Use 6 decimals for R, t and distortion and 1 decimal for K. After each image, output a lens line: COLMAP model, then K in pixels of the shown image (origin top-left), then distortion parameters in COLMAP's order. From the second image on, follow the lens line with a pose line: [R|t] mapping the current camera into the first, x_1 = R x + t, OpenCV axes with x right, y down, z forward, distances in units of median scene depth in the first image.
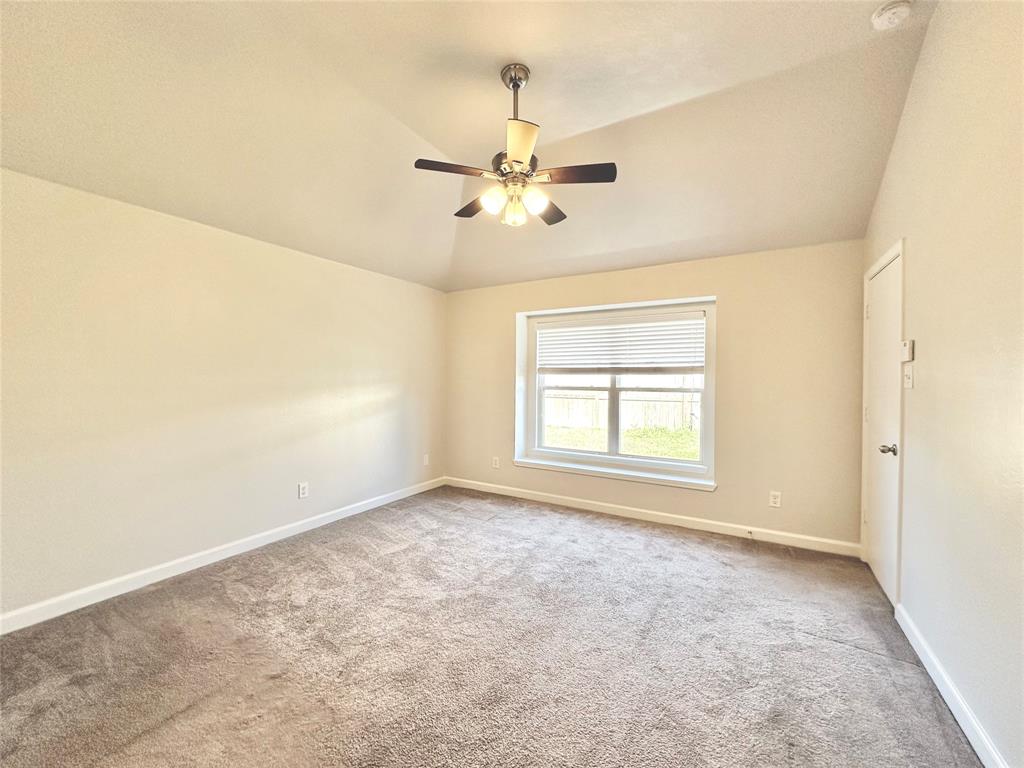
lens RADIAL K [[408.6, 0, 515.1], [0, 408.6, 386.4], [0, 0, 1]] dist [0.004825, 0.000147]
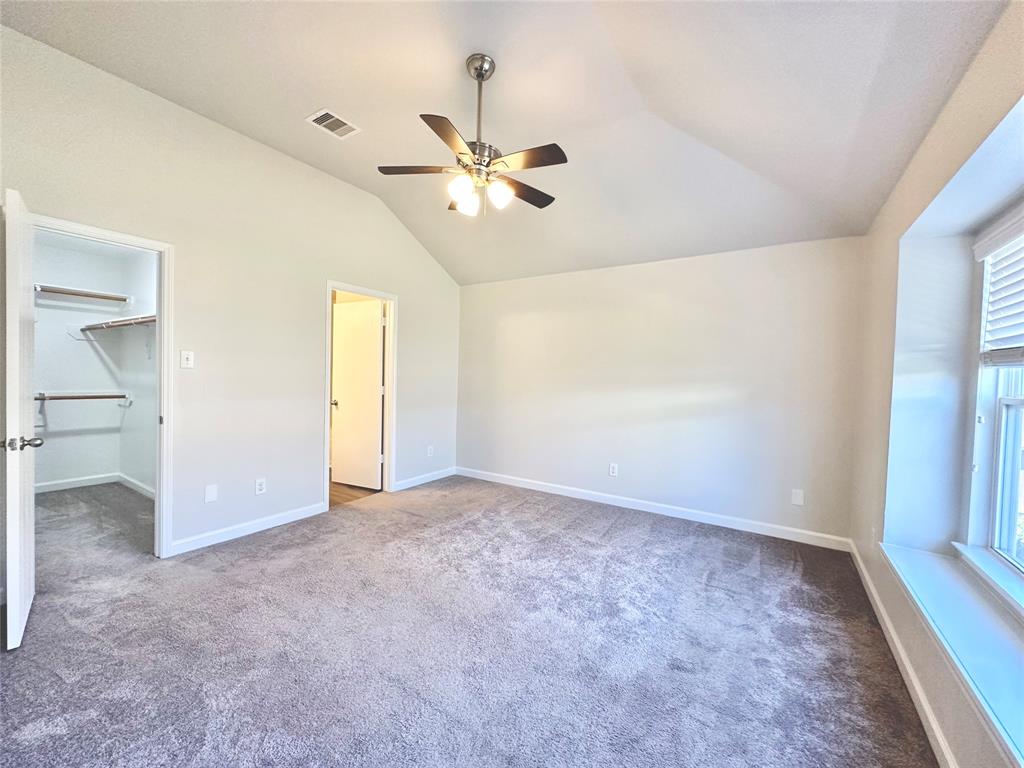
lens RADIAL K [[408.6, 0, 508.5], [0, 408.6, 384.5], [0, 0, 1]] dist [0.004825, 0.000147]
pose [[-0.047829, 0.015705, -0.998732, 0.596510], [-0.042661, 0.998932, 0.017751, 0.002277], [0.997944, 0.043456, -0.047108, 0.672929]]
